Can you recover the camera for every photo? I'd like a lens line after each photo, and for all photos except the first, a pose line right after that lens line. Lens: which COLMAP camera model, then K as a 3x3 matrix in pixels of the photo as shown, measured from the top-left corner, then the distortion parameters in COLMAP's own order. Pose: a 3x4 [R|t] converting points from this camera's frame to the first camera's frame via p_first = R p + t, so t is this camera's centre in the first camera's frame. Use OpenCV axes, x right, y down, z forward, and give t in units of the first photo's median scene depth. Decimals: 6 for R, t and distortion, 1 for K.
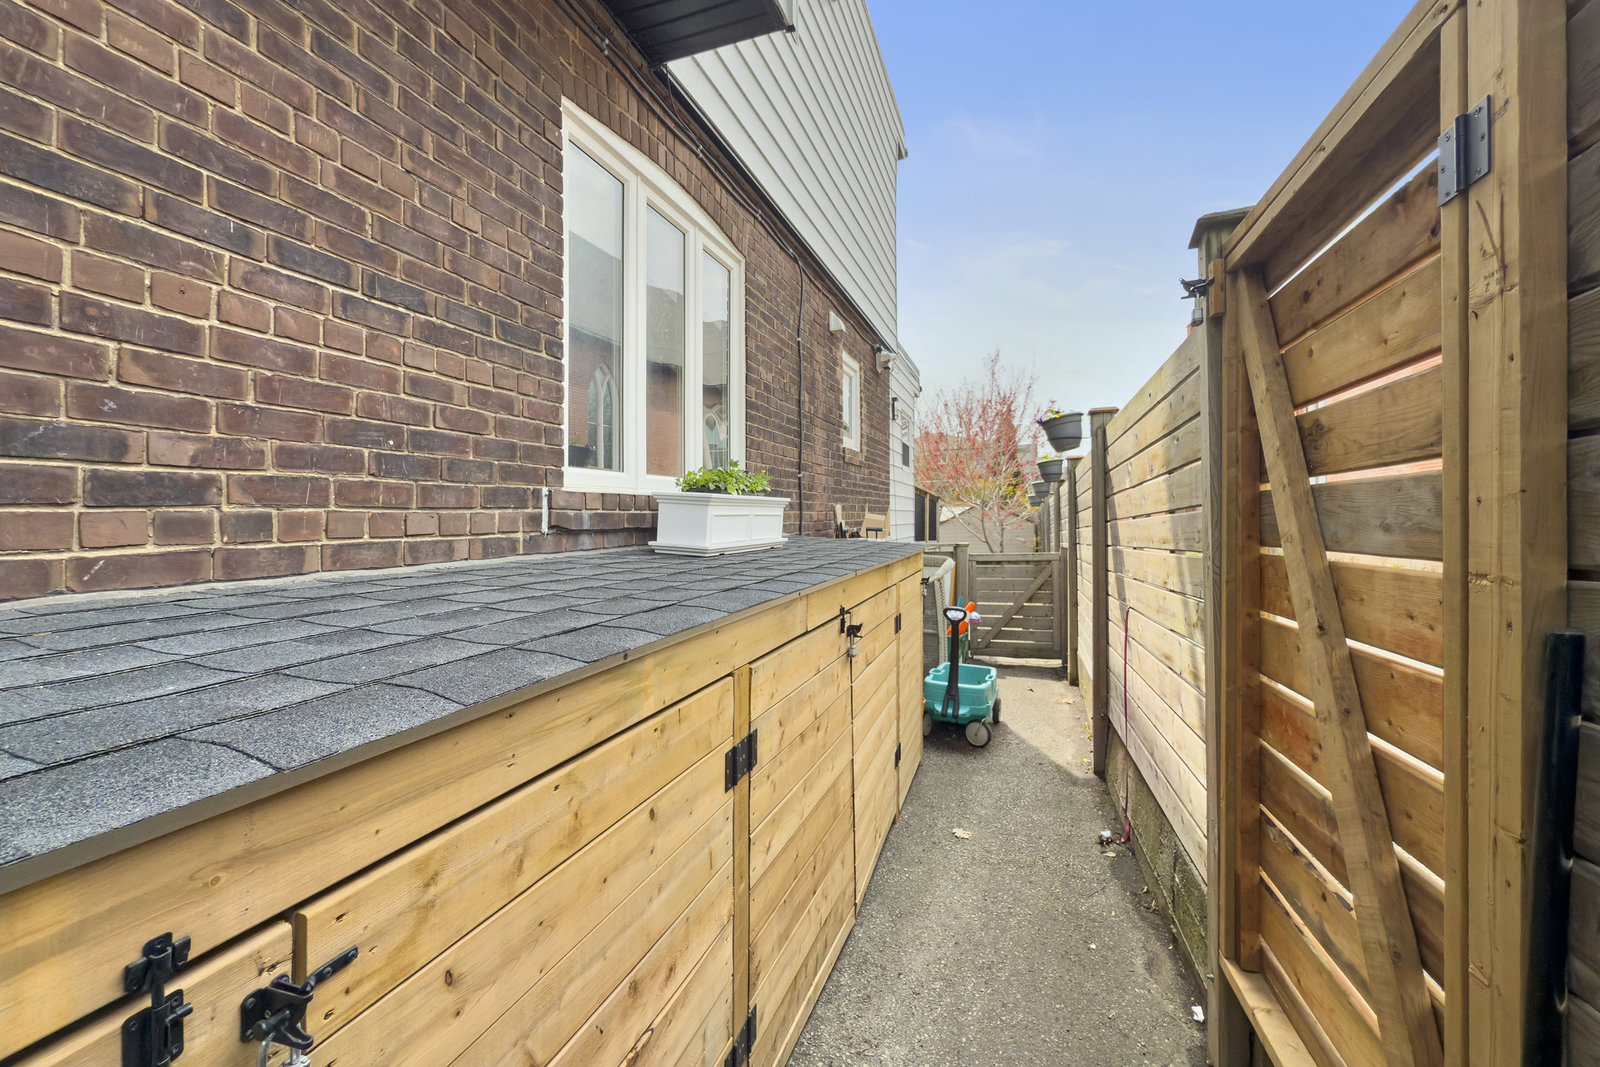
lens RADIAL K [[647.6, 0, 802.7], [0, 647.6, 515.5], [0, 0, 1]] dist [-0.000149, -0.000007]
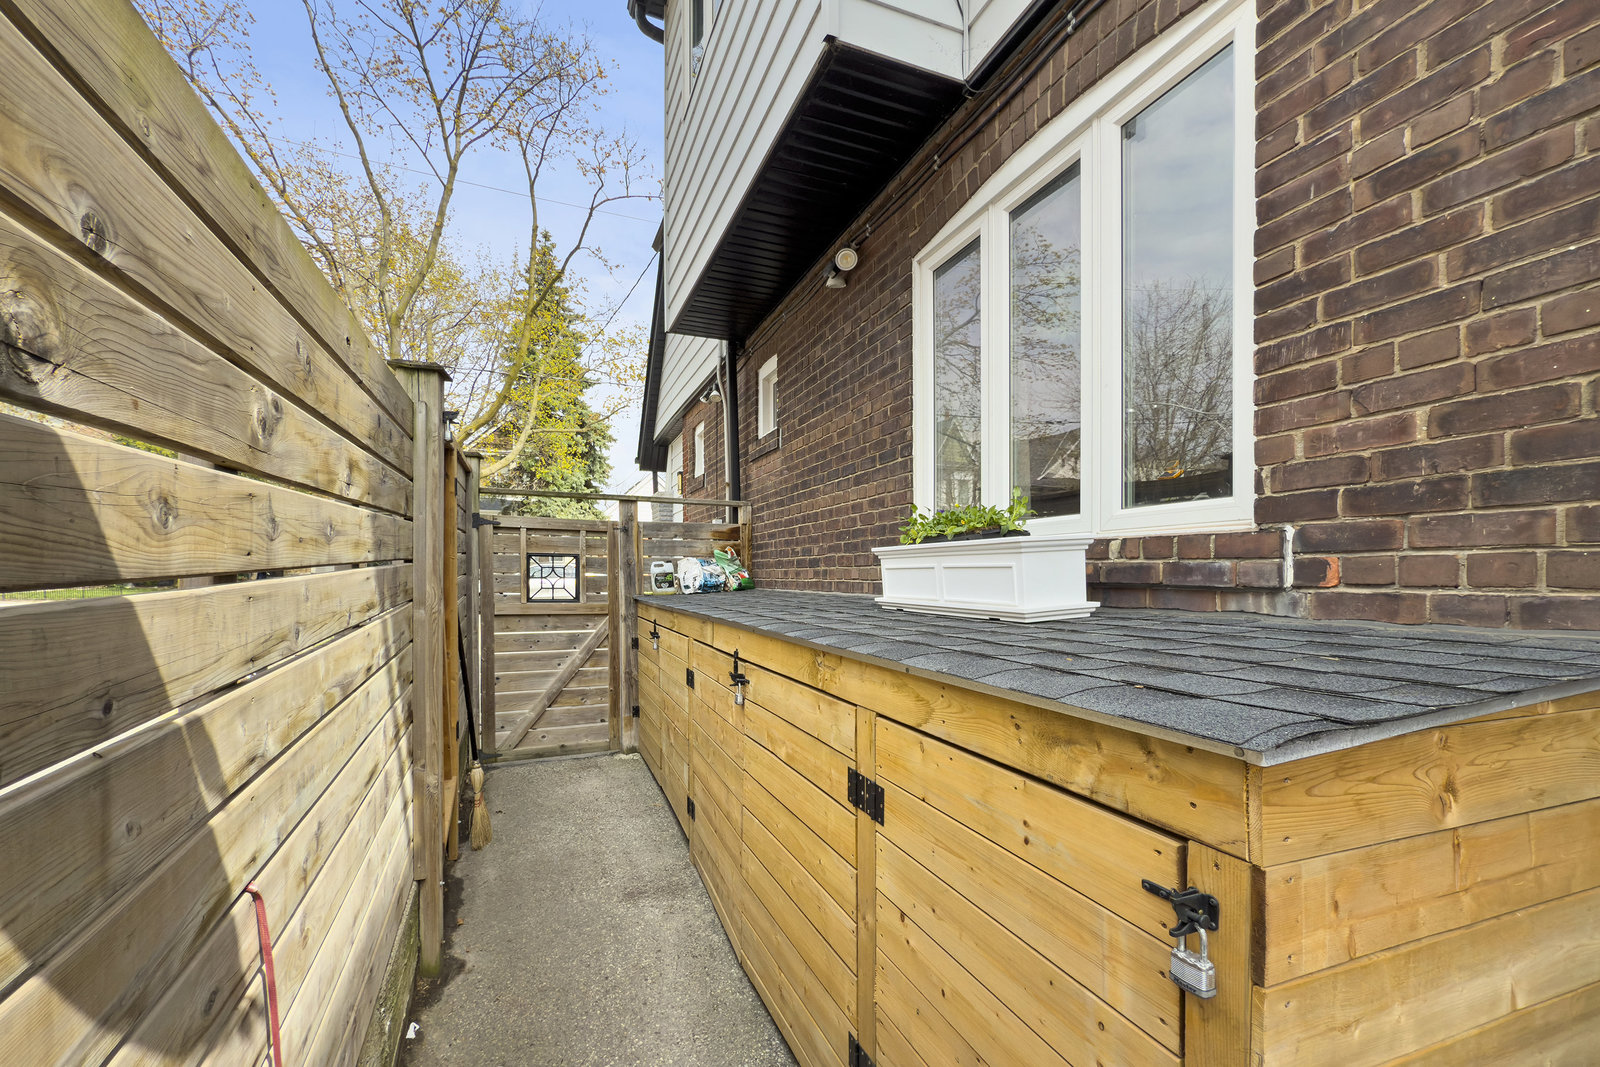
lens RADIAL K [[621.8, 0, 806.3], [0, 621.8, 573.6], [0, 0, 1]] dist [0.000542, 0.000047]
pose [[-0.737977, 0.005093, -0.674806, 0.705206], [0.004310, 0.999987, 0.002834, 0.004896], [0.674812, -0.000817, -0.737989, 1.895683]]
